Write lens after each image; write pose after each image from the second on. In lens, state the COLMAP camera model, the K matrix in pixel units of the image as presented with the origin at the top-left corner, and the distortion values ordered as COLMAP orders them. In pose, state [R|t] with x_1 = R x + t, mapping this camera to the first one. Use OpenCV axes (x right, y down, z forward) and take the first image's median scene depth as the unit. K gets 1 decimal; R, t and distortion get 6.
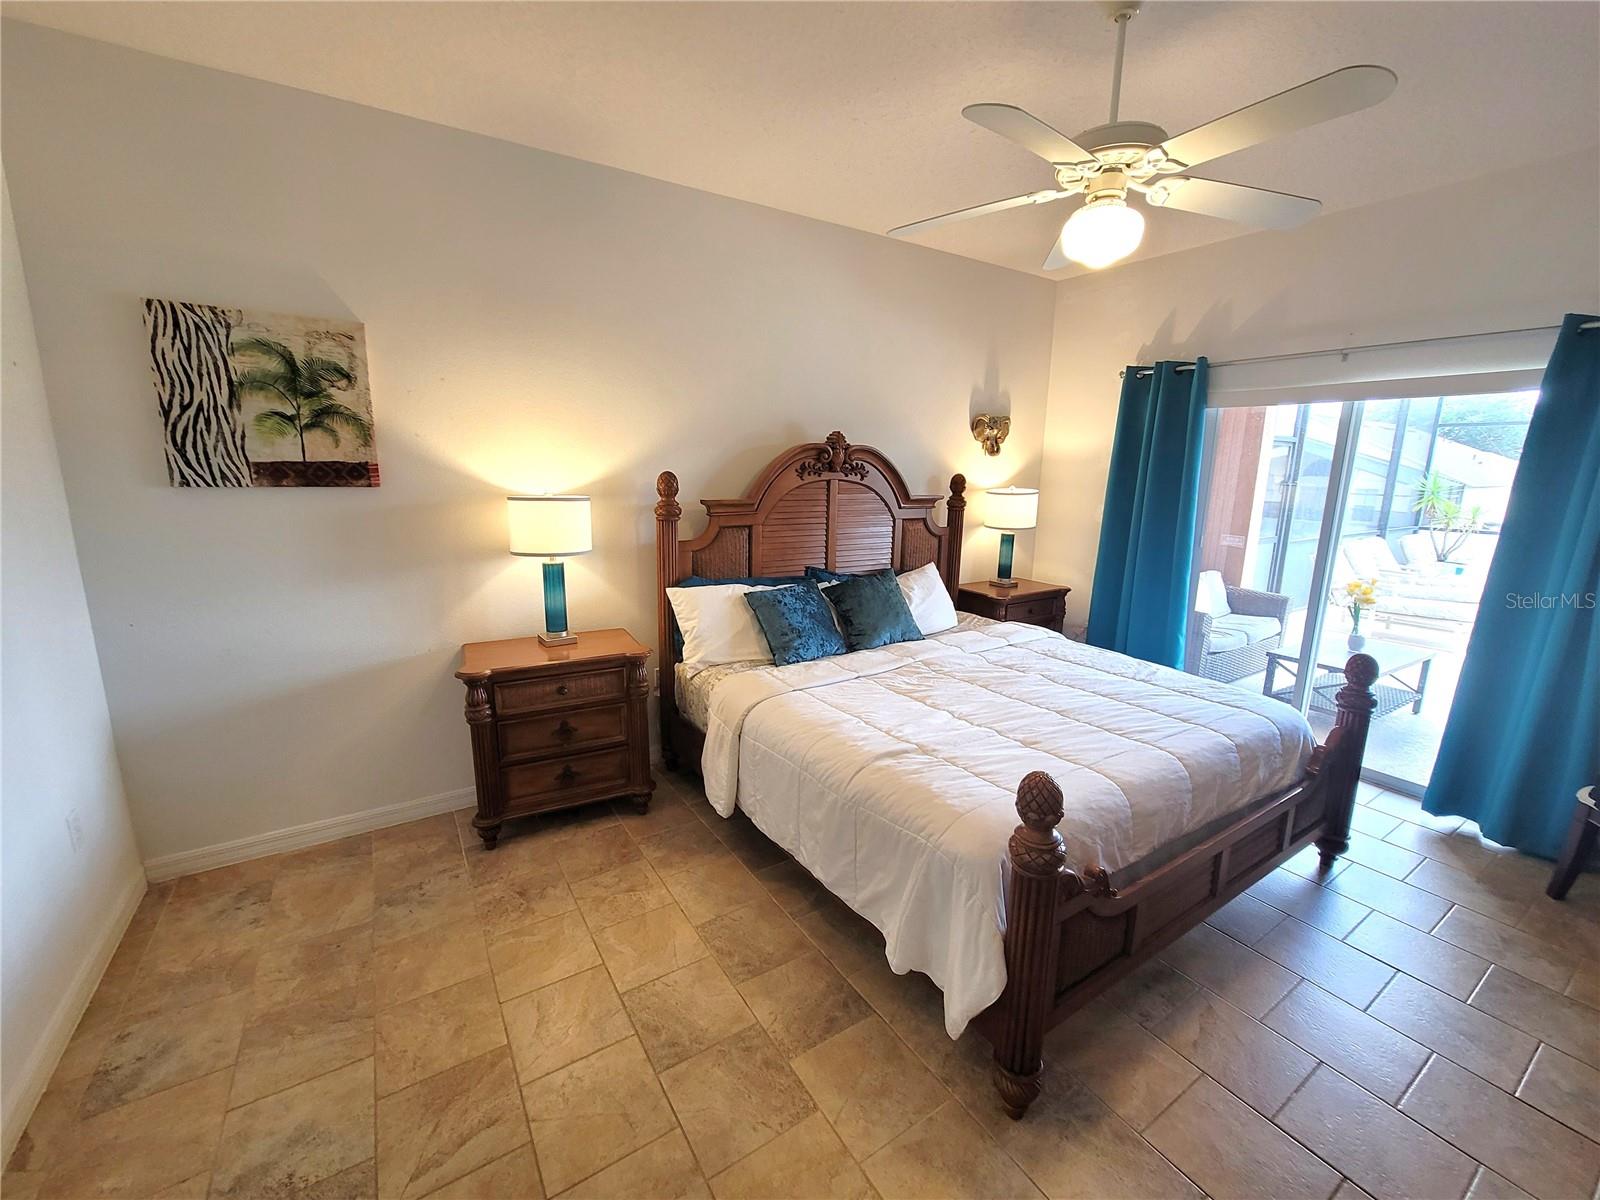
lens RADIAL K [[653.5, 0, 800.3], [0, 653.5, 602.4], [0, 0, 1]] dist [0.001008, 0.000176]
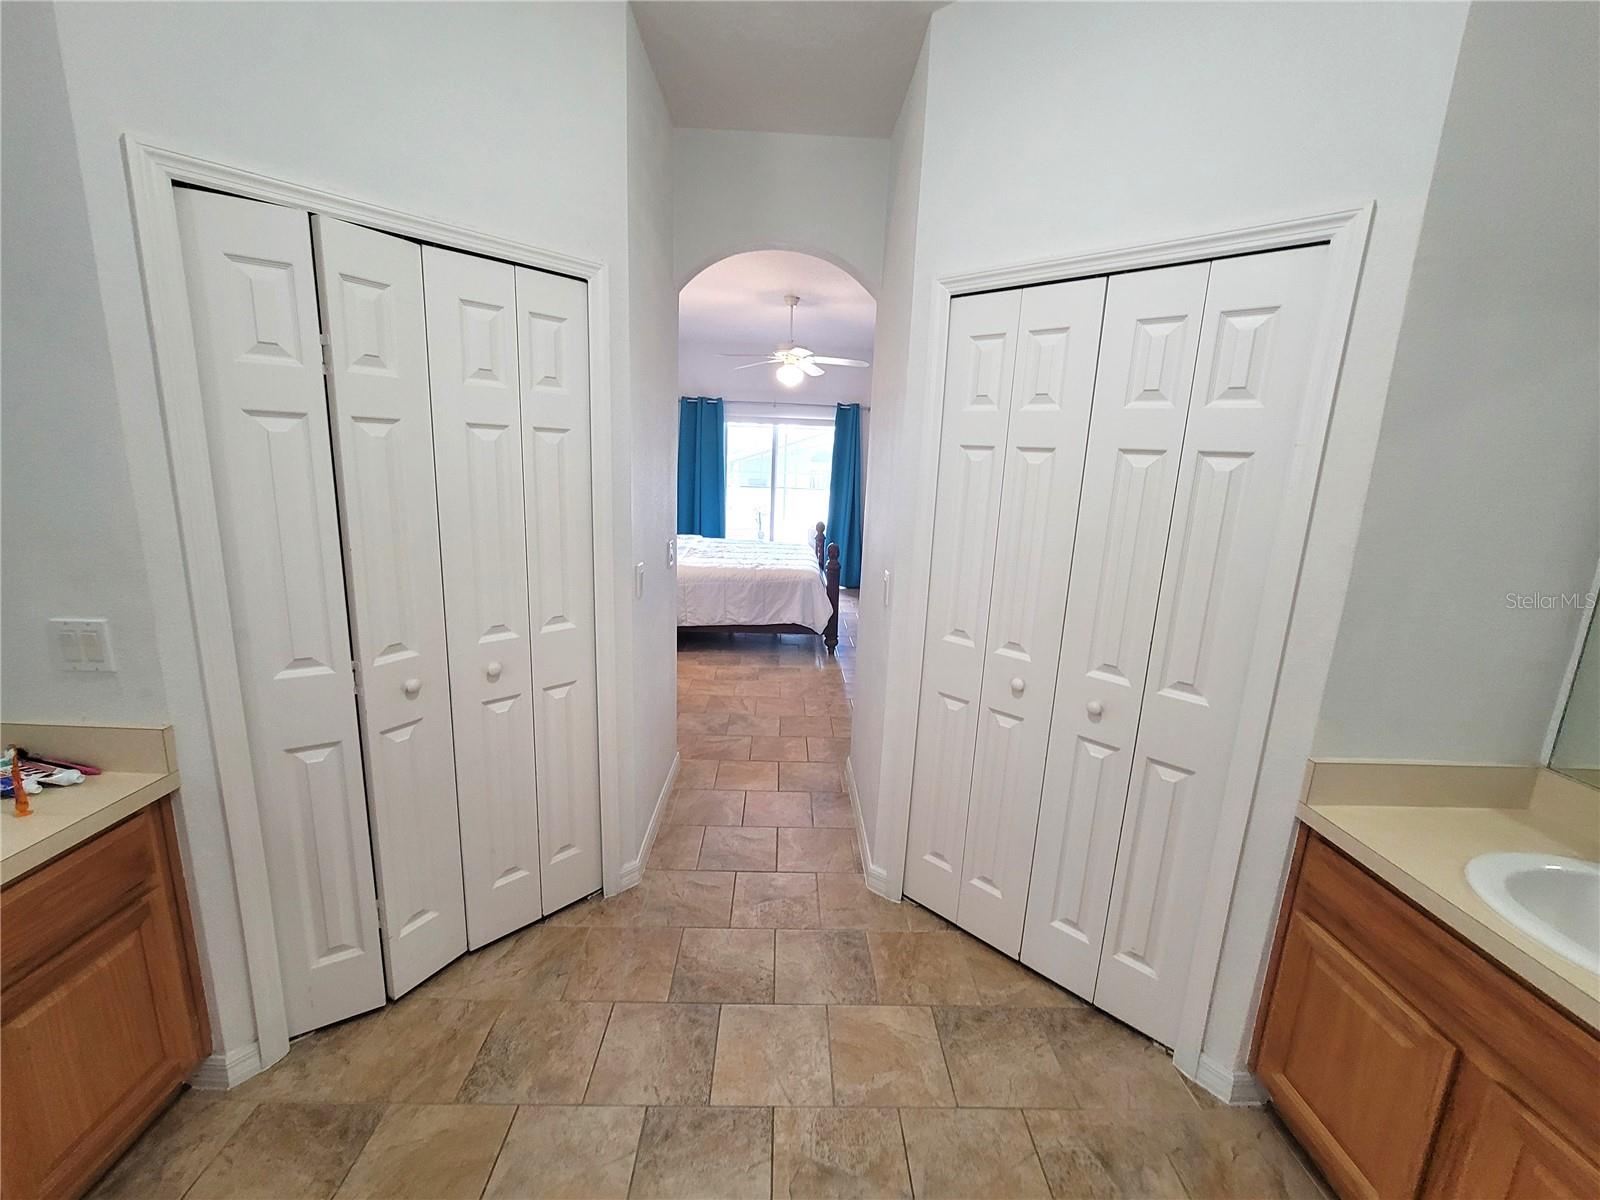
lens RADIAL K [[653.5, 0, 796.4], [0, 653.5, 592.6], [0, 0, 1]] dist [0.001008, 0.000176]
pose [[0.530471, -0.173759, 0.829704, -1.786447], [0.151647, 0.982430, 0.108788, 0.074675], [-0.834029, 0.068113, 0.547501, -0.487662]]
